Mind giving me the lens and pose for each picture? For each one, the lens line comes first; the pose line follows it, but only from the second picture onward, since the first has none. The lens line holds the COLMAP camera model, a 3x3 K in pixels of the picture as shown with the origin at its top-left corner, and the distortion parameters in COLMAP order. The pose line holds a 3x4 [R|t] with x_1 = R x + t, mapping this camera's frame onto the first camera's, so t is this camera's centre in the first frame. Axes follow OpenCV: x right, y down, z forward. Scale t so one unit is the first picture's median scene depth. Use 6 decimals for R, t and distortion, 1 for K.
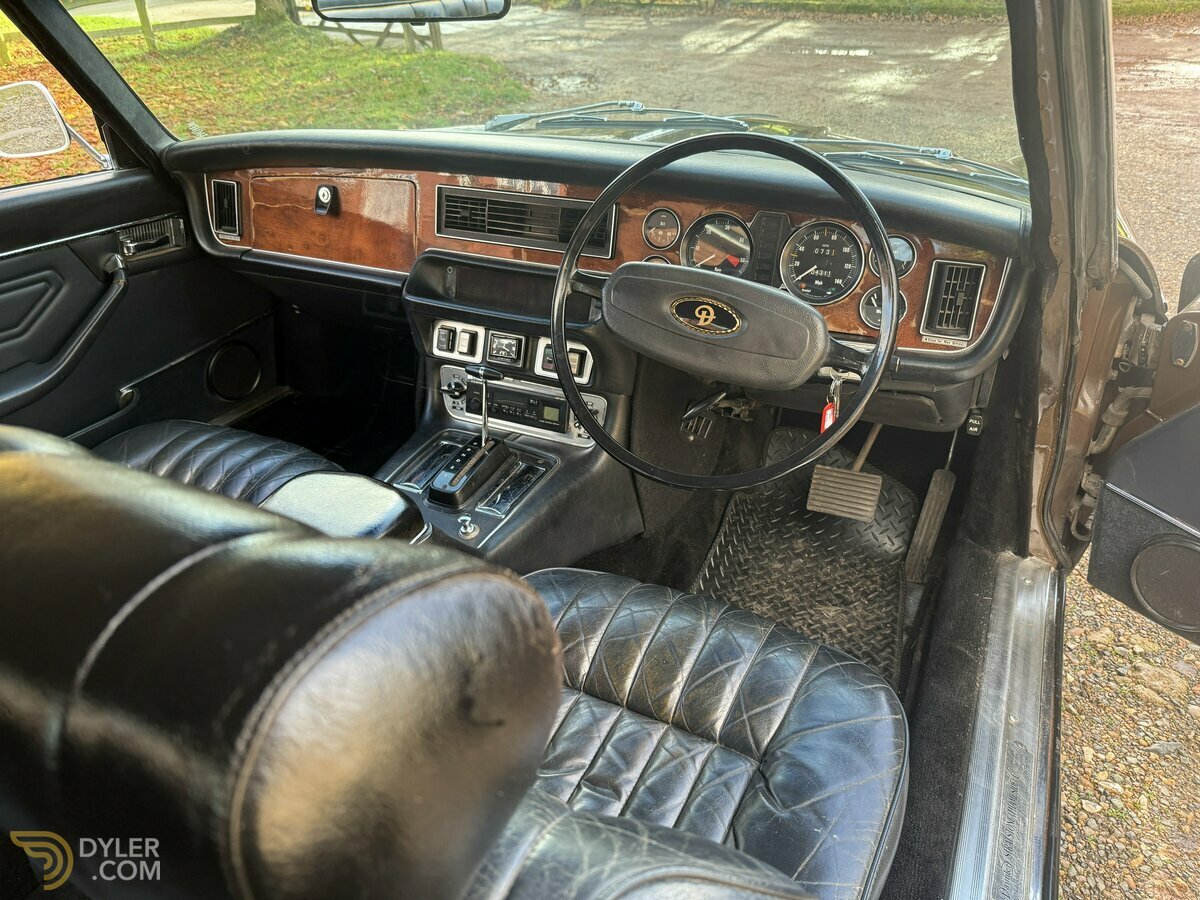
lens RADIAL K [[908.3, 0, 601.2], [0, 908.3, 404.9], [0, 0, 1]] dist [-0.035774, 0.005732]
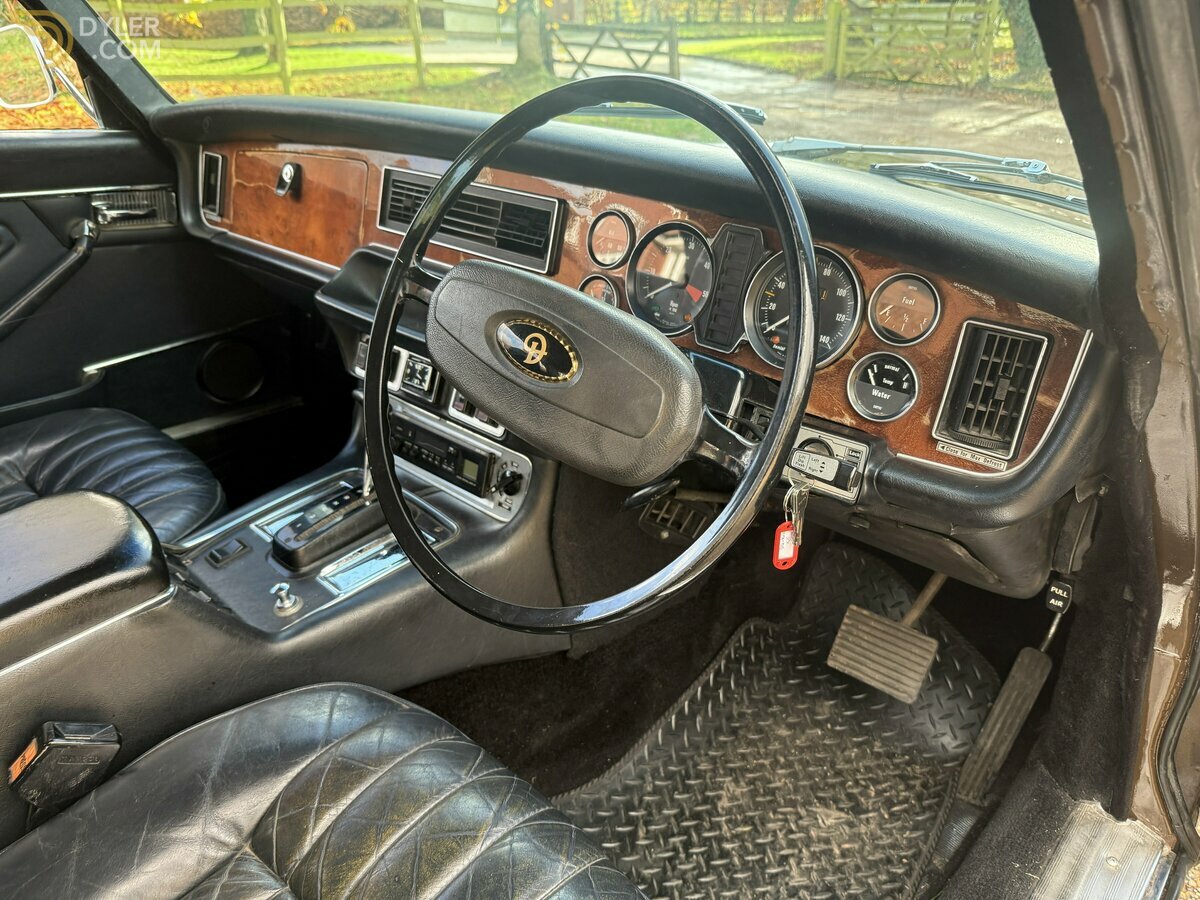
lens RADIAL K [[908.3, 0, 601.2], [0, 908.3, 404.9], [0, 0, 1]] dist [-0.035774, 0.005732]
pose [[0.959641, 0.149262, -0.238348, 0.205282], [-0.165702, 0.984888, -0.050382, -0.023266], [0.227227, 0.087843, 0.969872, 0.256600]]
